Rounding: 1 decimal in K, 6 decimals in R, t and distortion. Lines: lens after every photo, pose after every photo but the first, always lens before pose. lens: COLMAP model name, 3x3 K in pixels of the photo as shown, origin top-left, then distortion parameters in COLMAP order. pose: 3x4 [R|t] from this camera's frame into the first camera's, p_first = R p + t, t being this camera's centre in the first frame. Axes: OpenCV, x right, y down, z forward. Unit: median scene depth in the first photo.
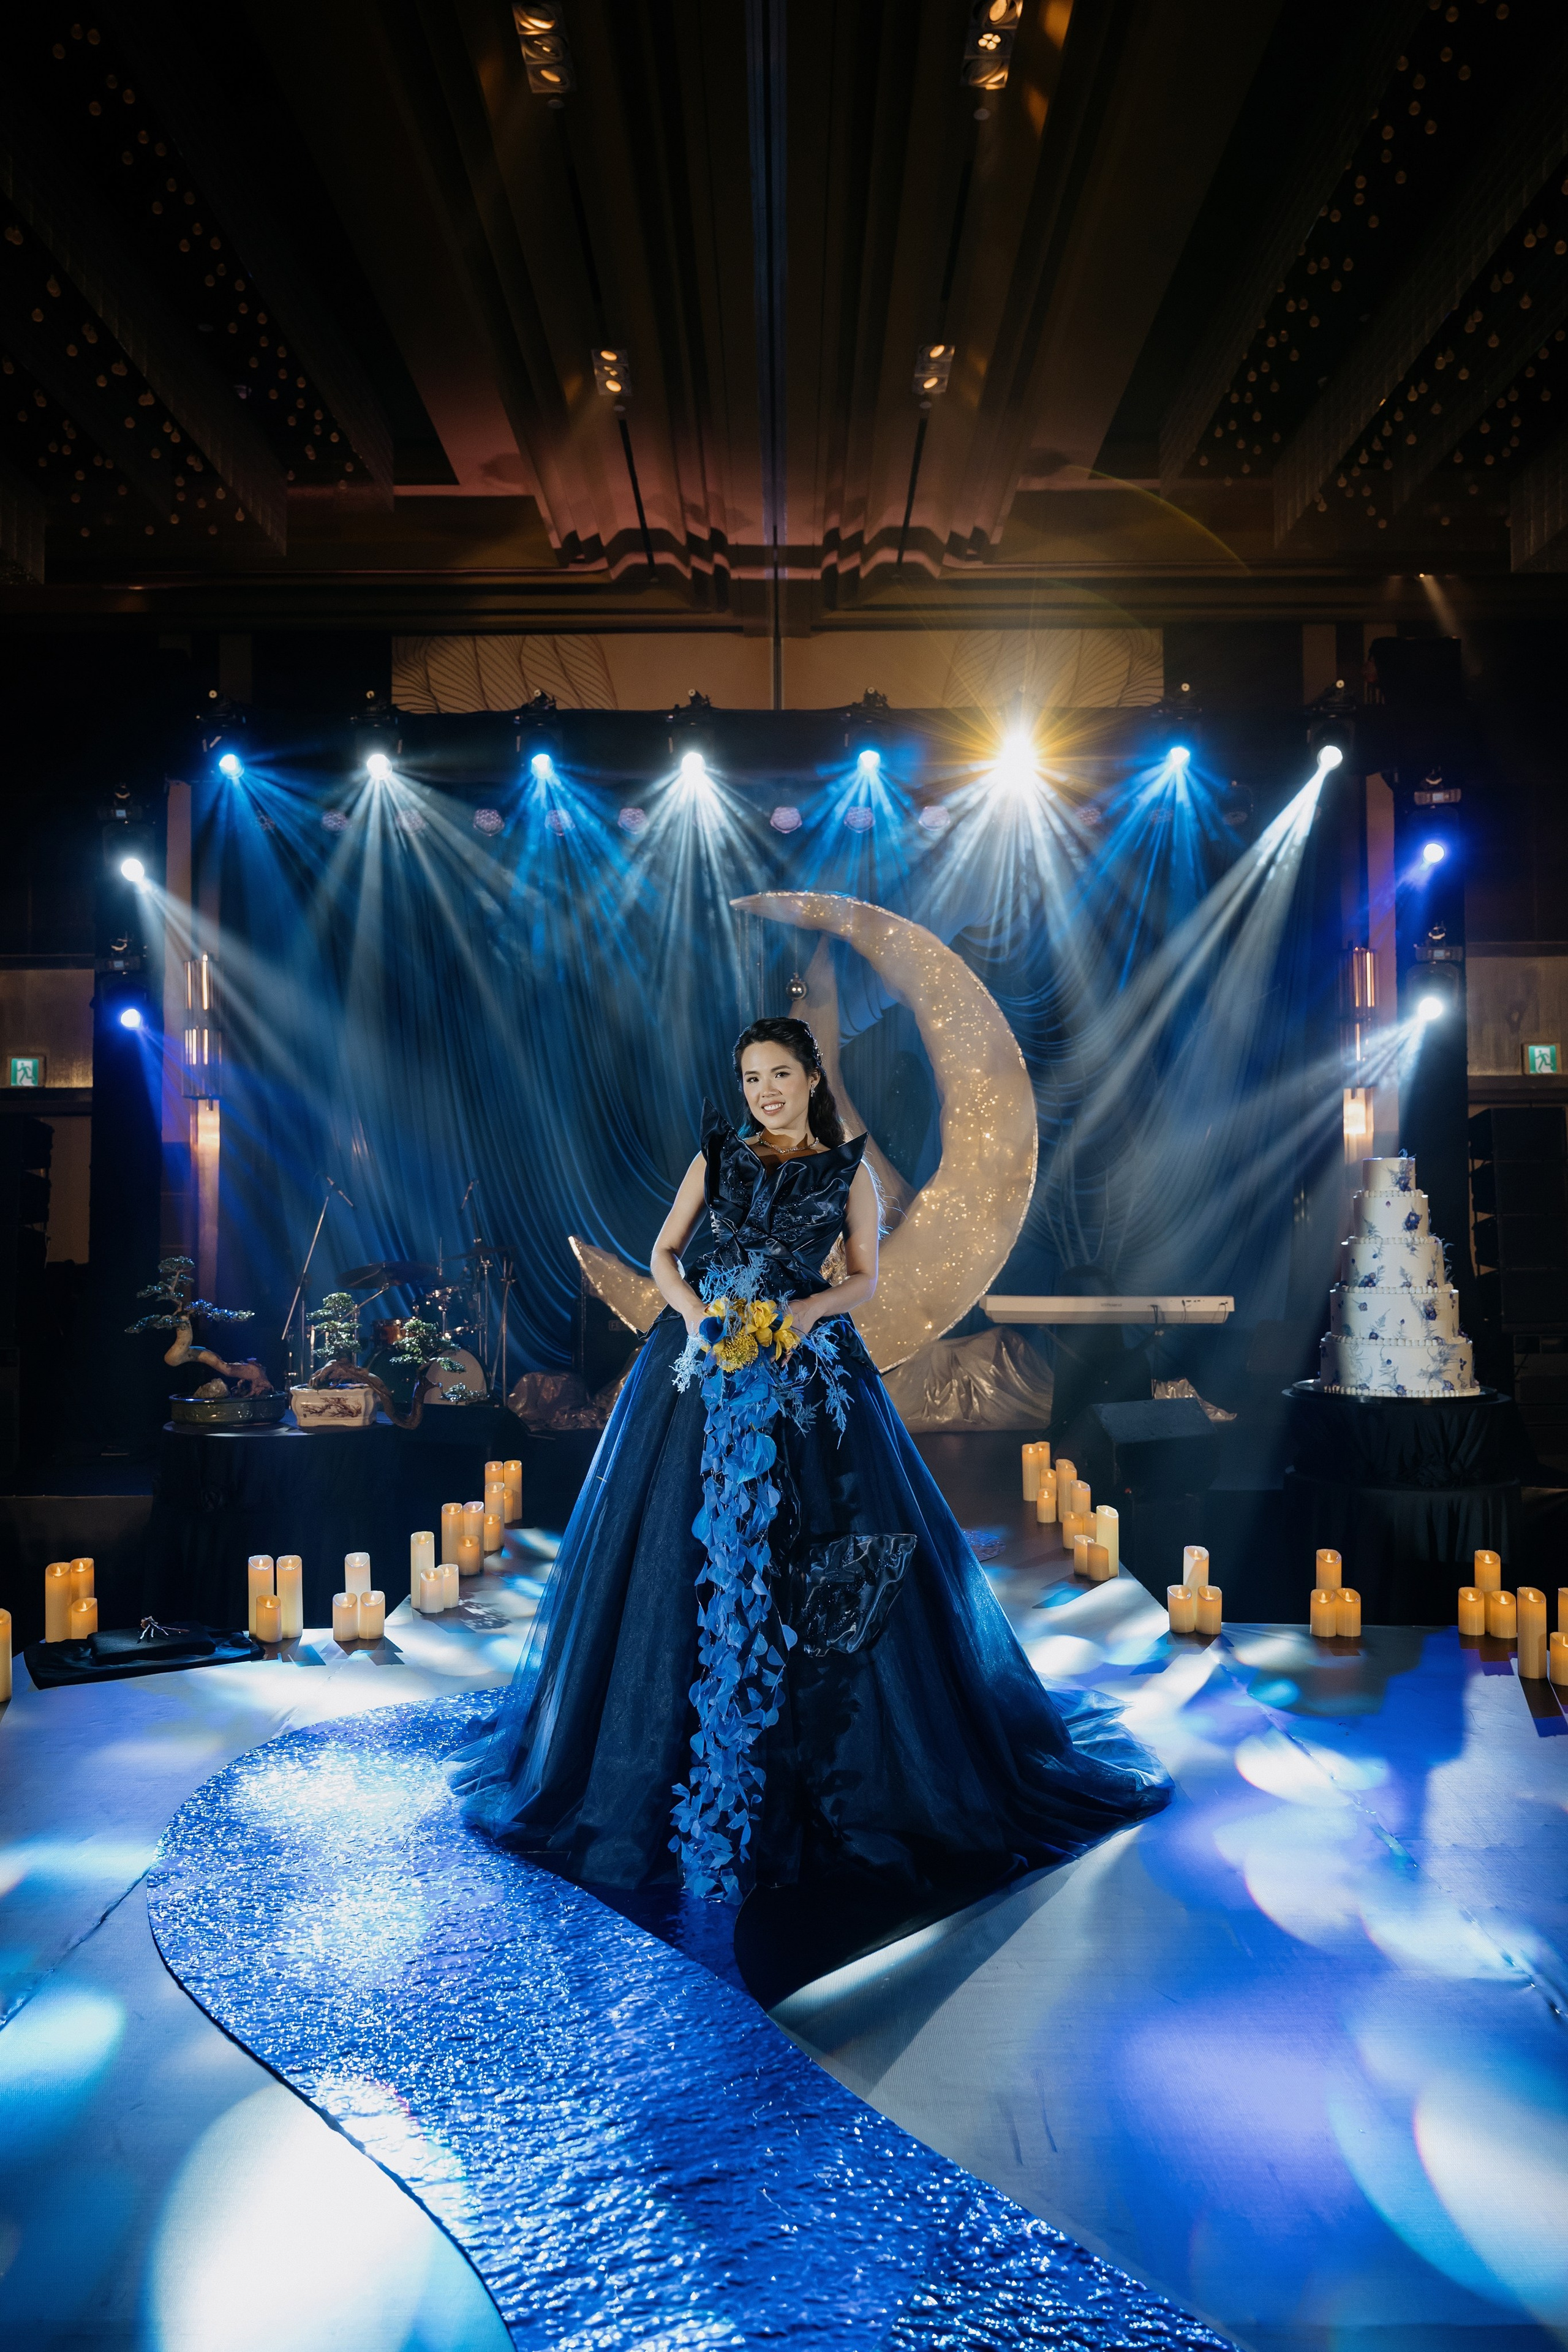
lens RADIAL K [[1855.9, 0, 783.1], [0, 1855.9, 1166.1], [0, 0, 1]] dist [-0.005589, 0.000934]
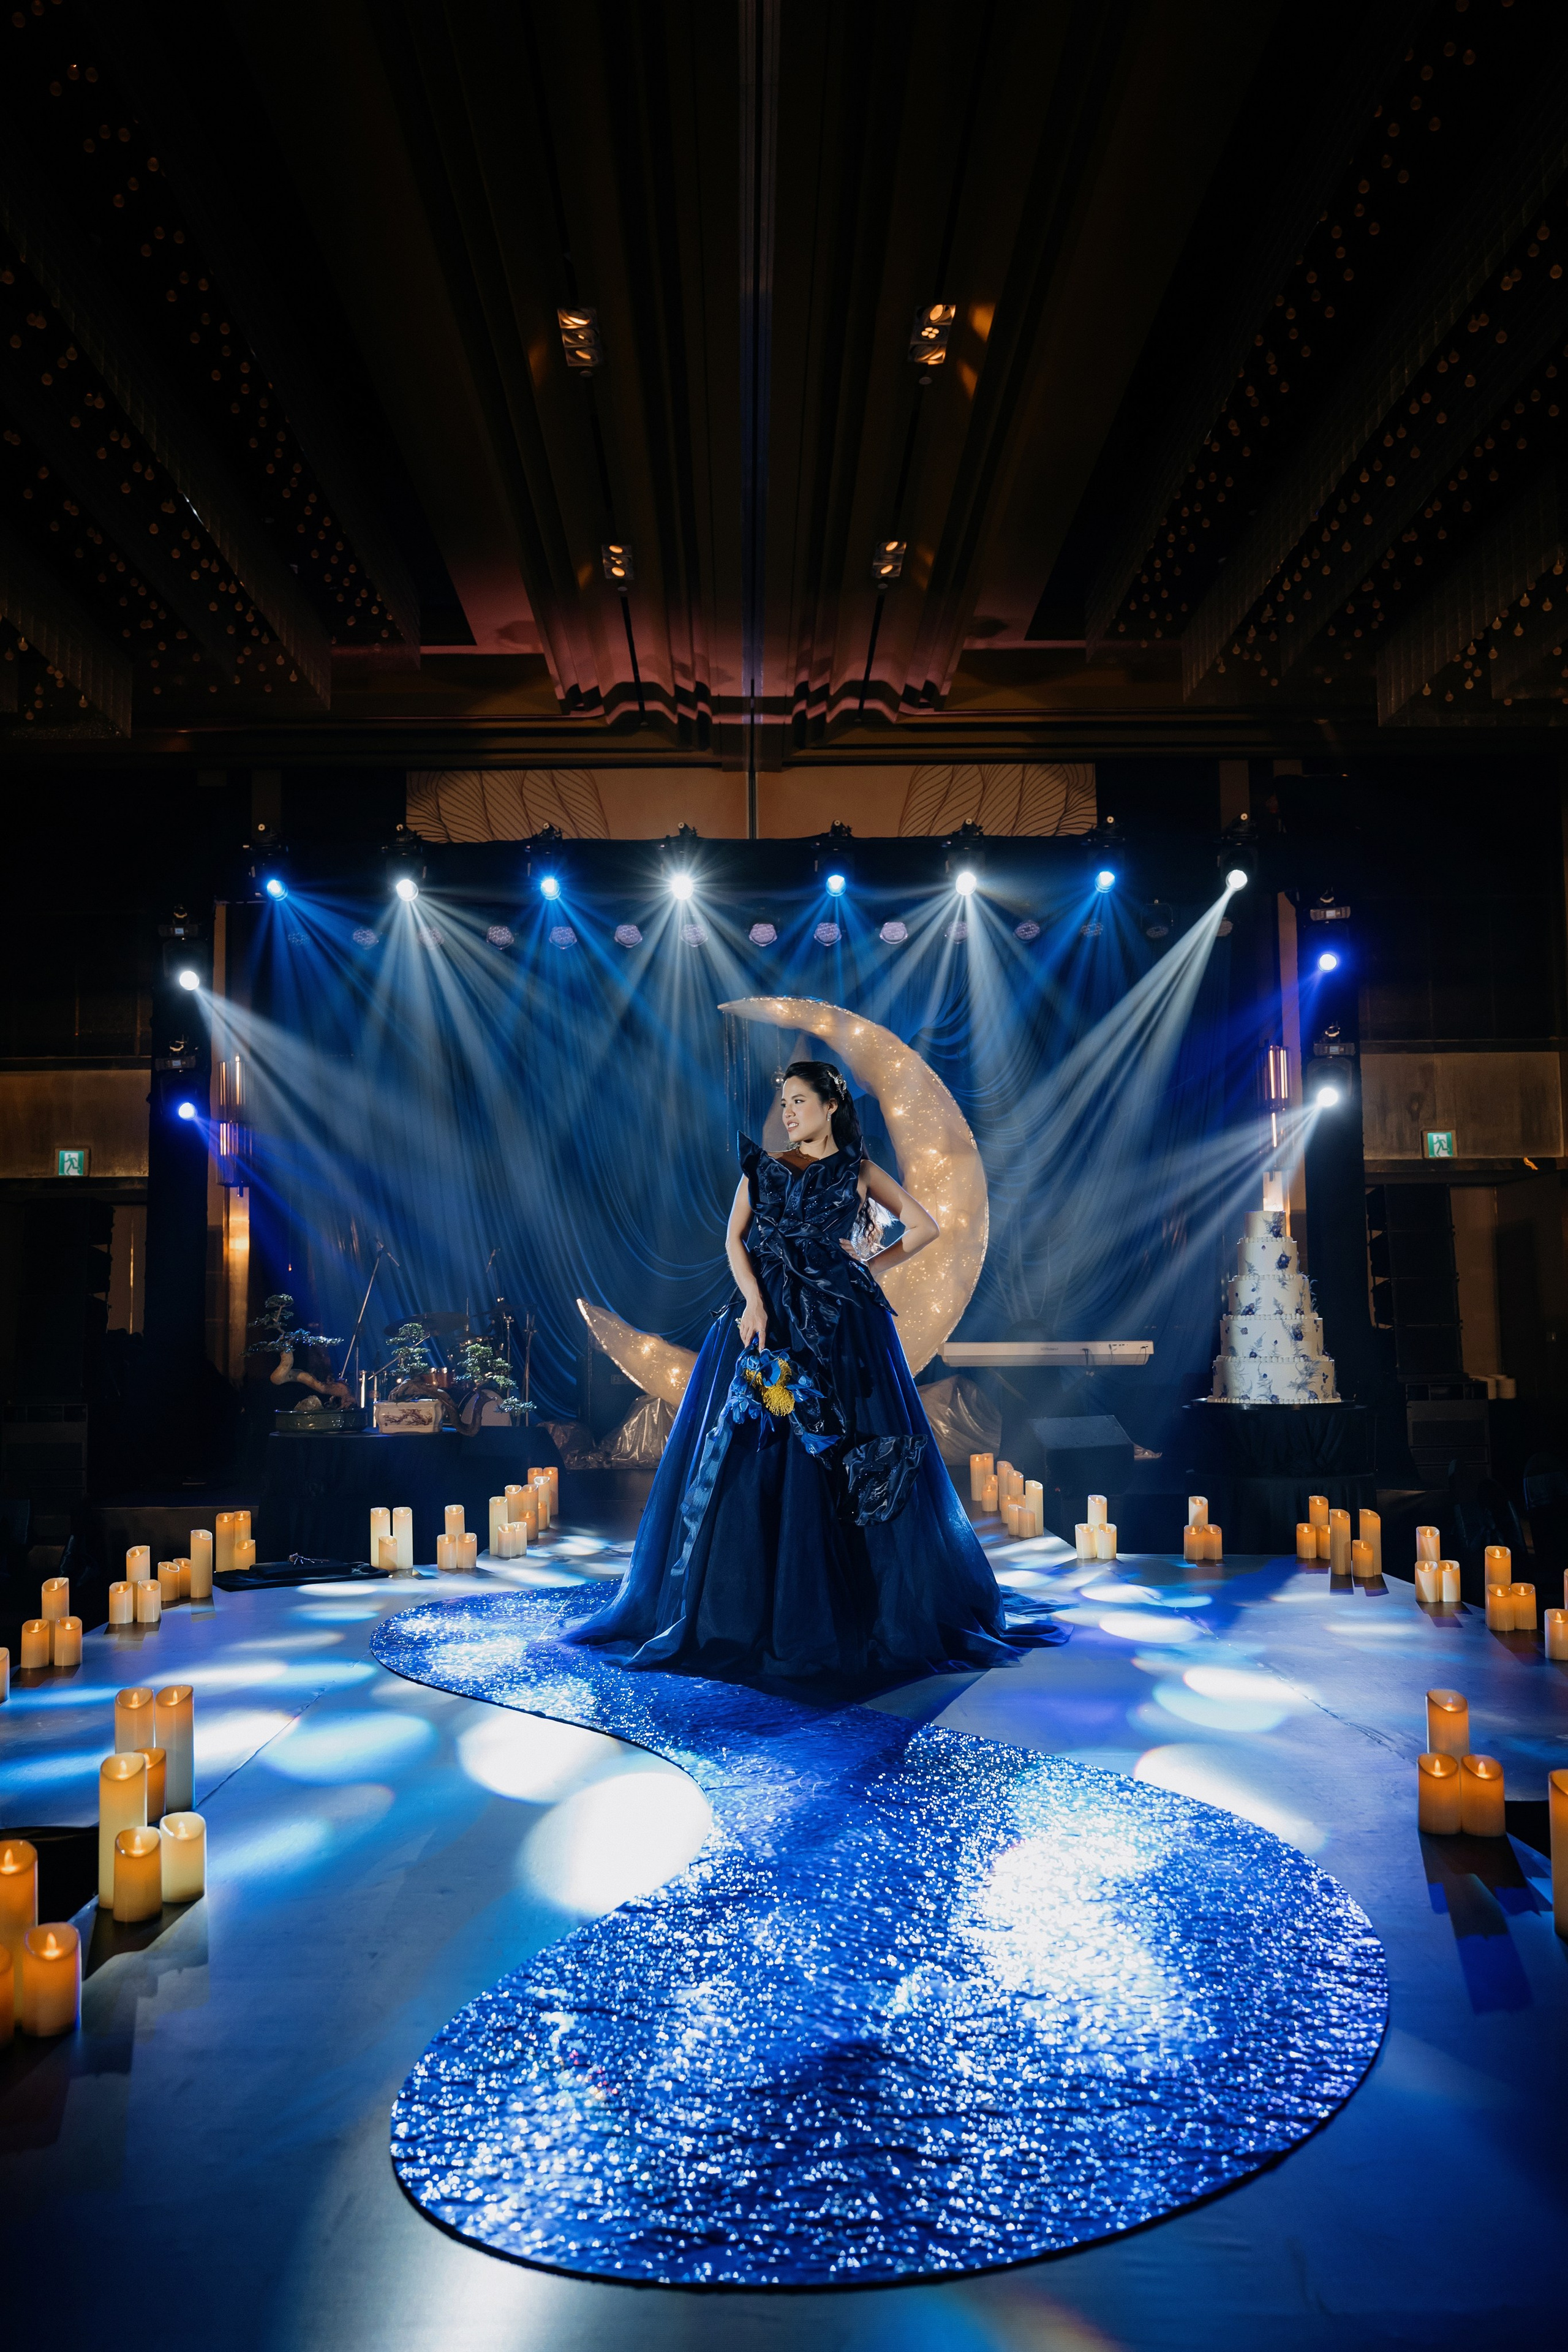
lens RADIAL K [[1912.7, 0, 773.5], [0, 1912.7, 1189.4], [0, 0, 1]] dist [-0.007077, -0.001598]
pose [[0.999850, -0.005331, 0.016450, -0.013257], [0.006097, 0.998884, -0.046839, 0.026093], [-0.016182, 0.046932, 0.998767, -0.176188]]
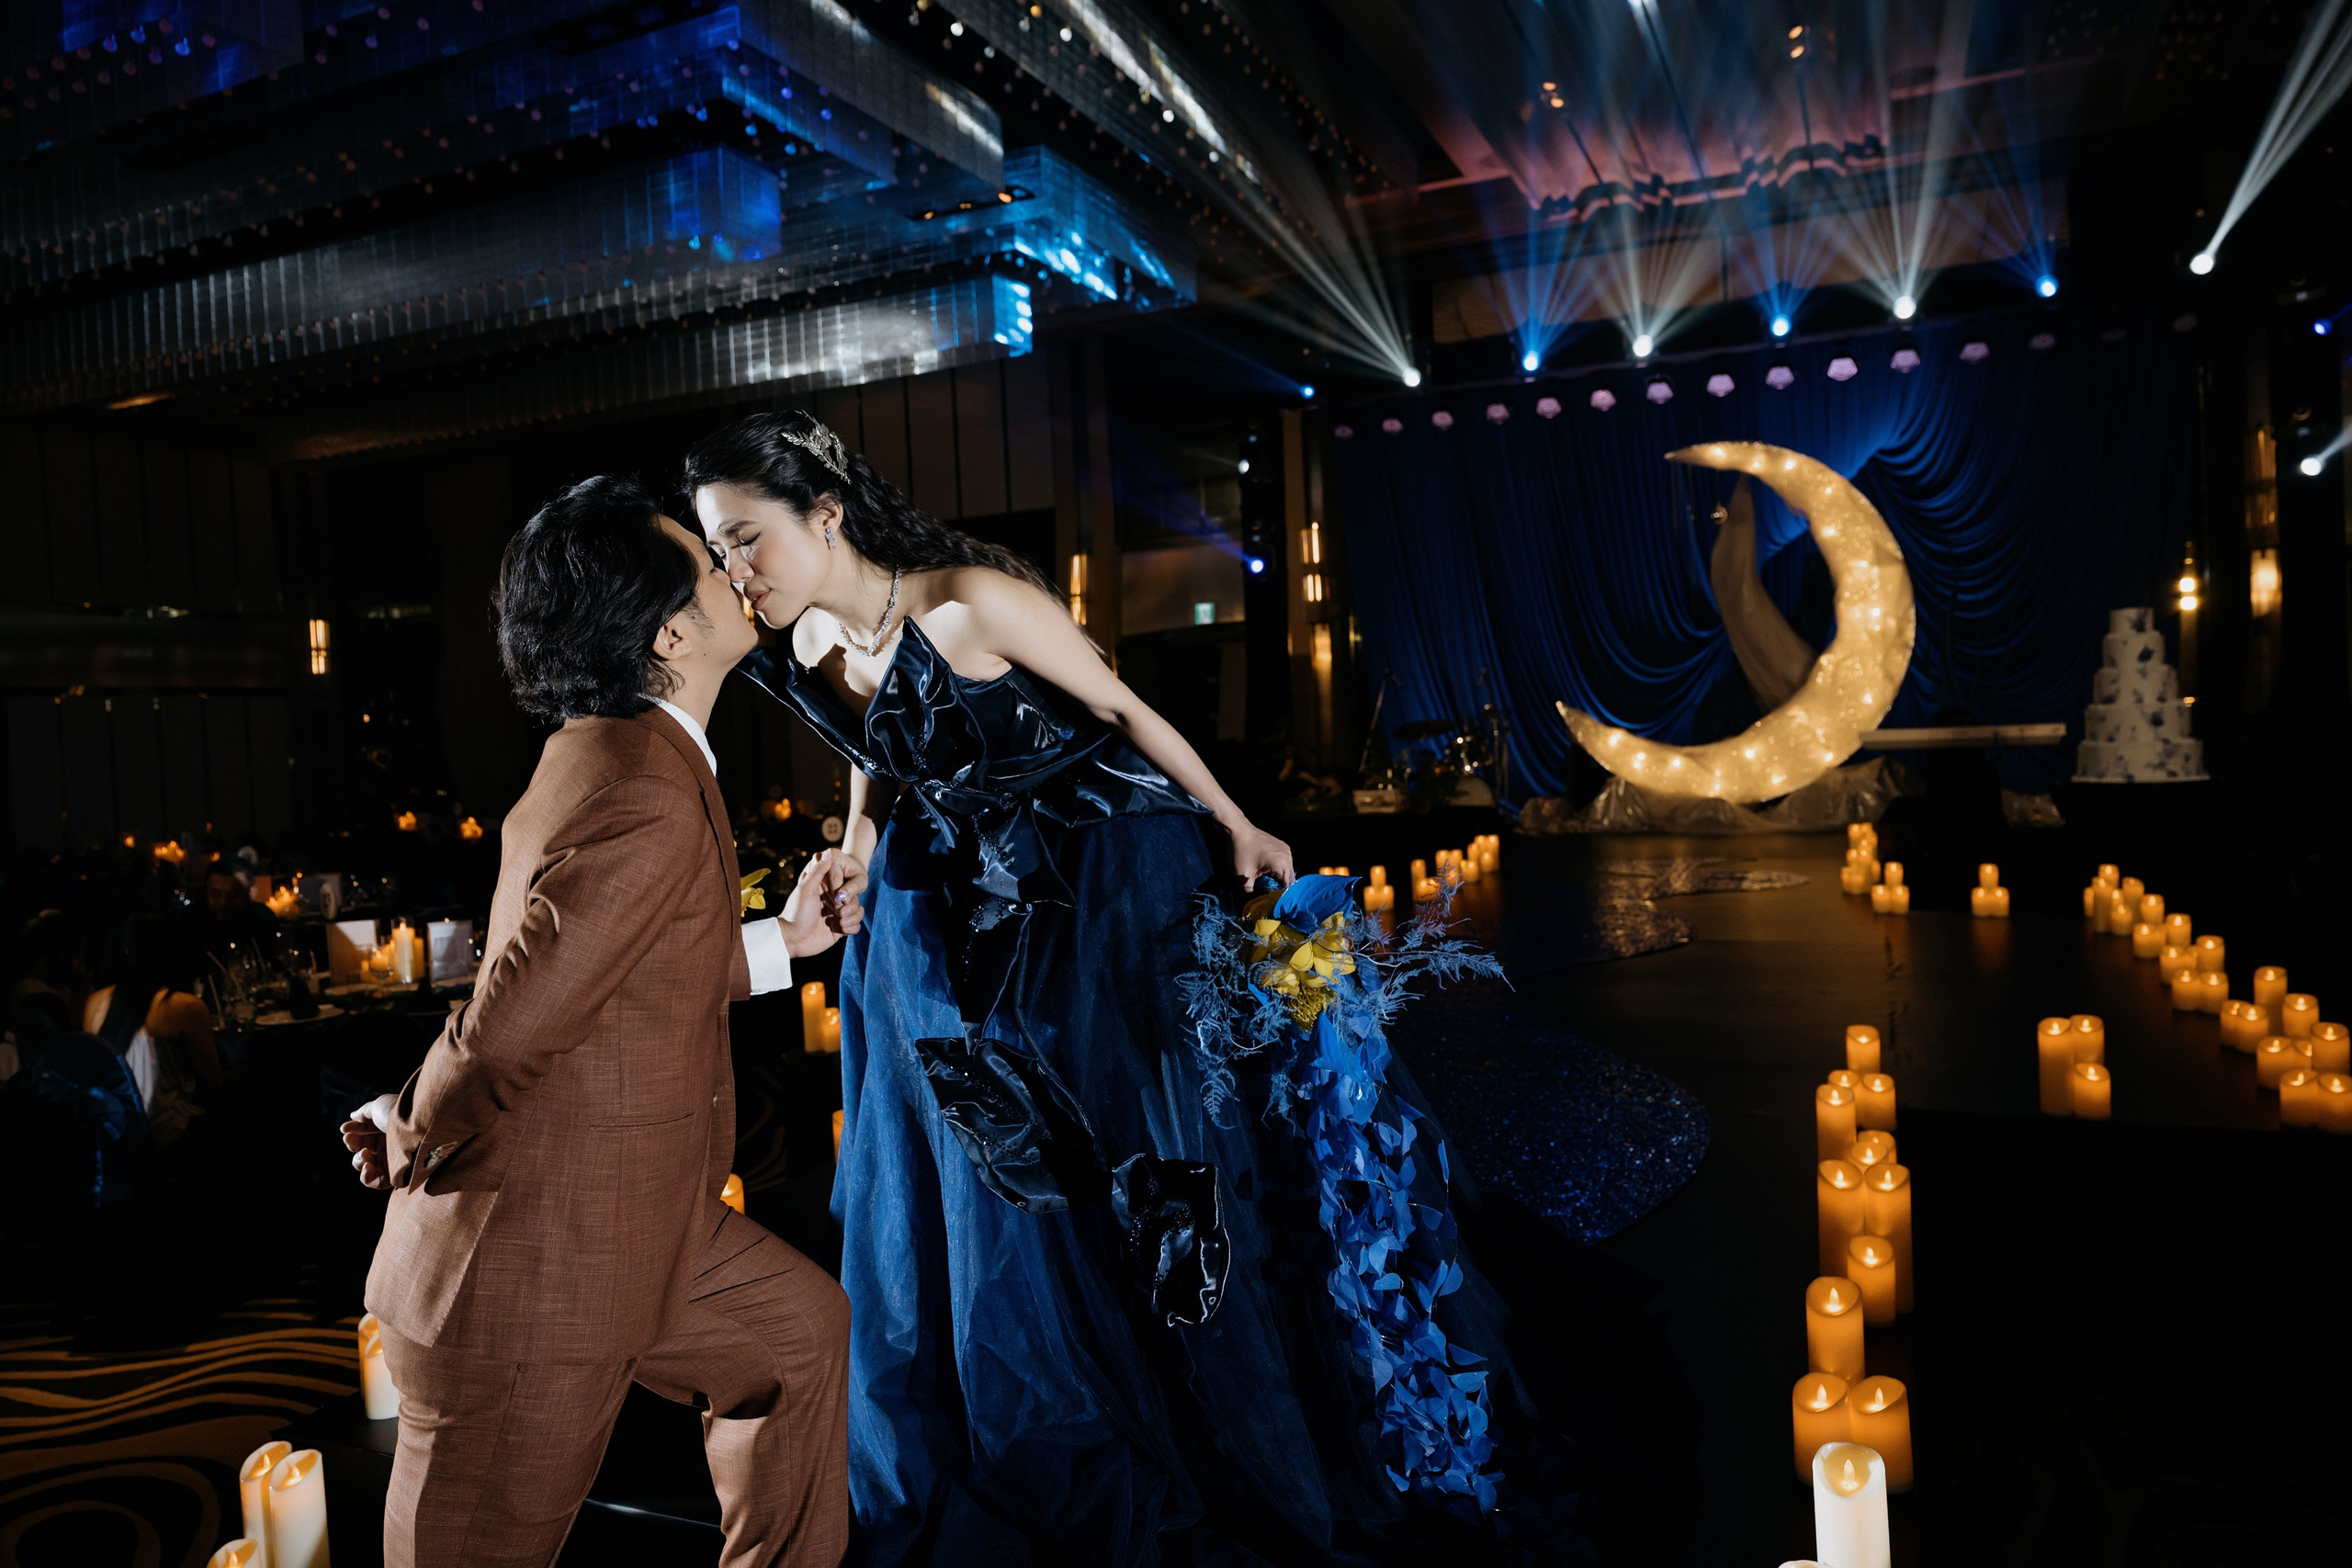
lens RADIAL K [[1566.4, 0, 1162.3], [0, 1566.4, 782.4], [0, 0, 1]] dist [-0.000173, -0.000024]
pose [[0.910186, -0.023302, -0.413545, 0.104878], [0.052074, 0.996932, 0.058438, 0.012517], [0.410914, -0.074725, 0.908606, -0.229289]]
